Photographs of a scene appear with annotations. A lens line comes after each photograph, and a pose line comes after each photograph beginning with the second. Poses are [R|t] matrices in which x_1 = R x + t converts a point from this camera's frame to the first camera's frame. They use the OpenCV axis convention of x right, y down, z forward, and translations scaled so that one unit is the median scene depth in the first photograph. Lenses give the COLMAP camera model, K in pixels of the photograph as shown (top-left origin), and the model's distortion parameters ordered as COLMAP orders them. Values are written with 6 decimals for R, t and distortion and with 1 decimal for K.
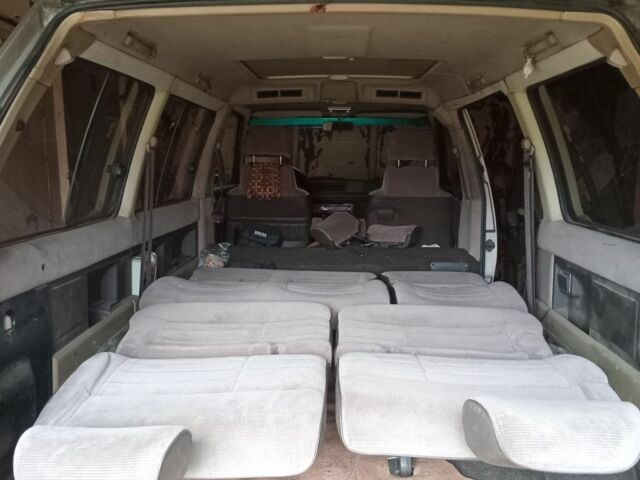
lens RADIAL K [[582.9, 0, 320.3], [0, 582.9, 240.1], [0, 0, 1]] dist [-0.014916, 0.000000]
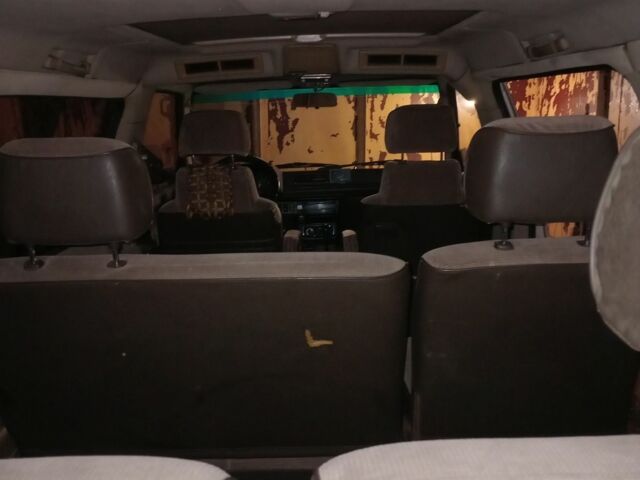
lens RADIAL K [[582.9, 0, 320.3], [0, 582.9, 241.4], [0, 0, 1]] dist [-0.014916, 0.000000]
pose [[0.998893, -0.044002, 0.016628, 0.020766], [0.042230, 0.994578, 0.095037, -0.103225], [-0.020719, -0.094230, 0.995335, 0.301846]]
